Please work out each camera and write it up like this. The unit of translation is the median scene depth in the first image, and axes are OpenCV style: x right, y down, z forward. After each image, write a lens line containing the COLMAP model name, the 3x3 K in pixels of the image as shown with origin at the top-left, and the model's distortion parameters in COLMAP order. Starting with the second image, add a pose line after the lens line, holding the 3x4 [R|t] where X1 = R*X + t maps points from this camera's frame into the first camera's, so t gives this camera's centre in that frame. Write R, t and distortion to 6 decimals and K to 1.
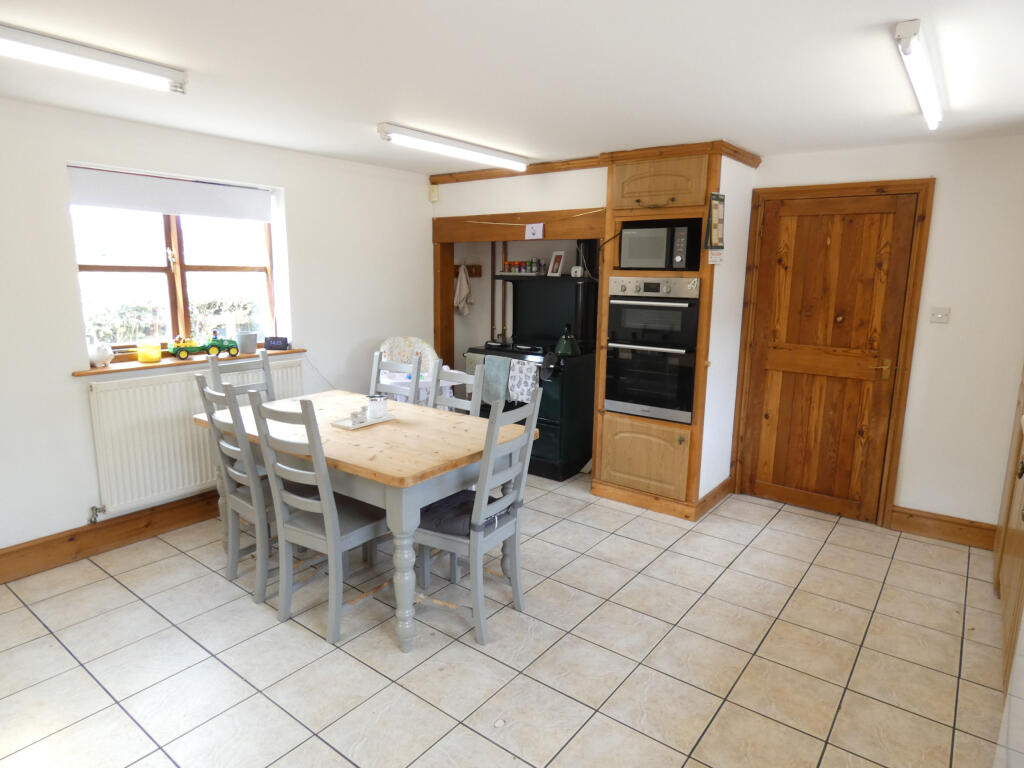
lens RADIAL K [[619.6, 0, 527.3], [0, 619.6, 385.3], [0, 0, 1]] dist [-0.000522, 0.000335]
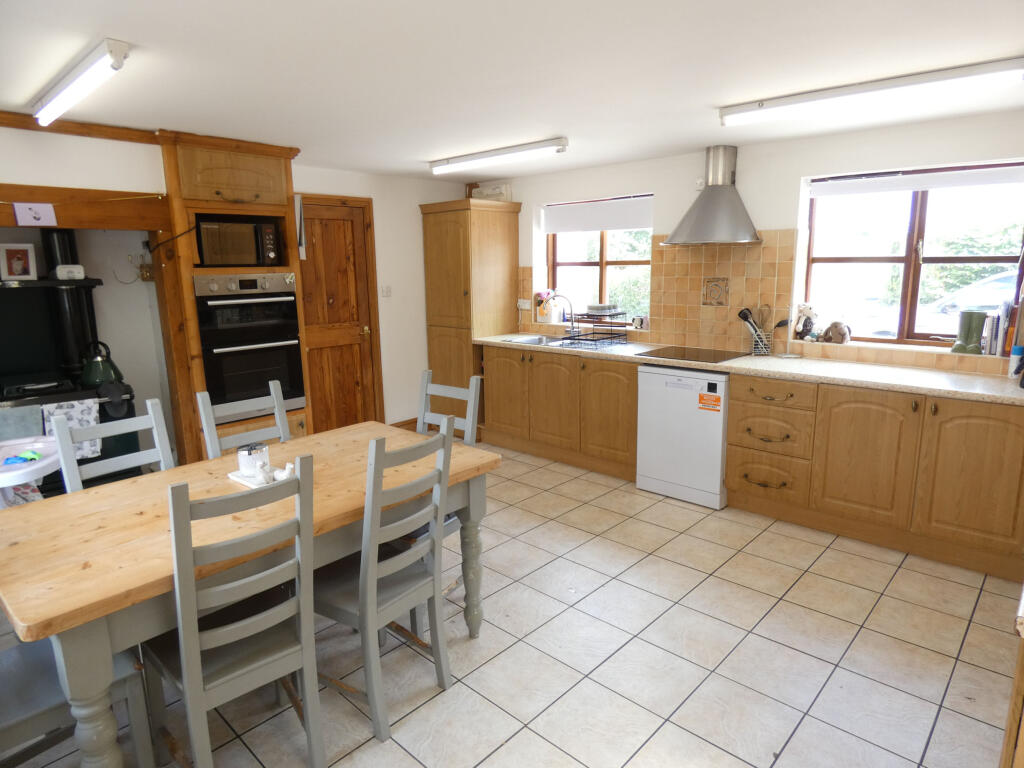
lens RADIAL K [[618.3, 0, 512.0], [0, 618.3, 384.0], [0, 0, 1]] dist [0.054549, 0.001221]
pose [[0.118704, -0.210915, 0.970270, -0.765951], [0.207273, 0.960915, 0.183523, -0.104696], [-0.971055, 0.179326, 0.157782, 0.481270]]
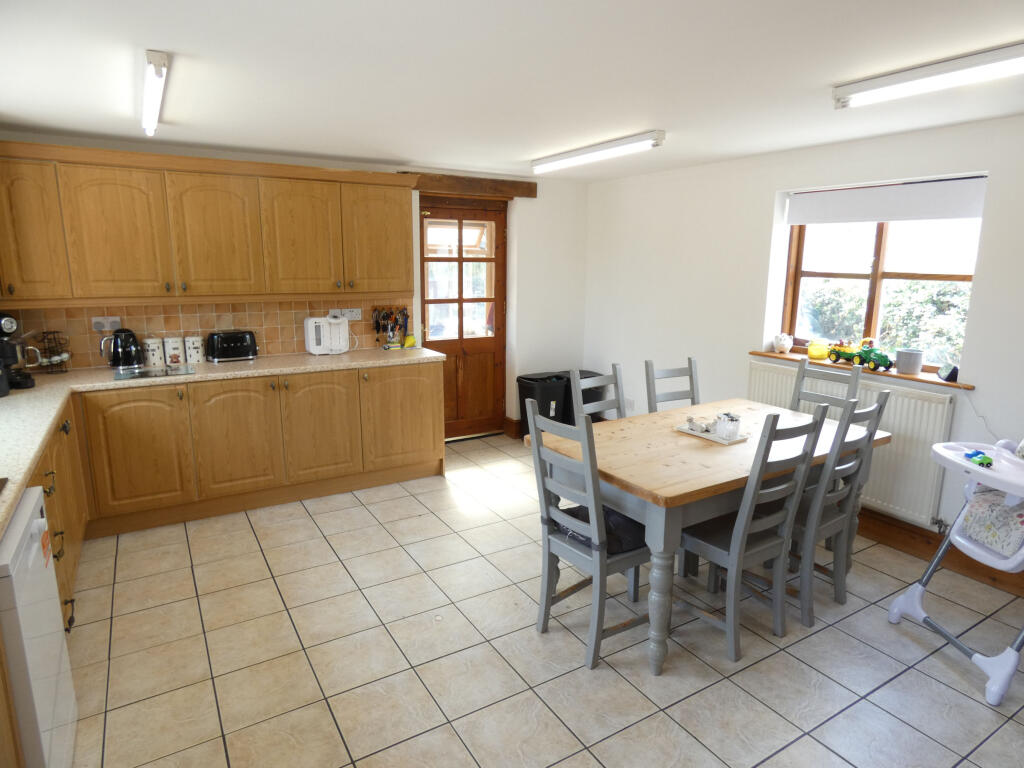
lens RADIAL K [[618.0, 0, 512.0], [0, 618.0, 384.0], [0, 0, 1]] dist [-0.003298, -0.000459]
pose [[-0.378931, 0.171421, -0.909410, 0.582845], [-0.188156, 0.947897, 0.257076, -0.168536], [0.906095, 0.268525, -0.326934, 0.834996]]
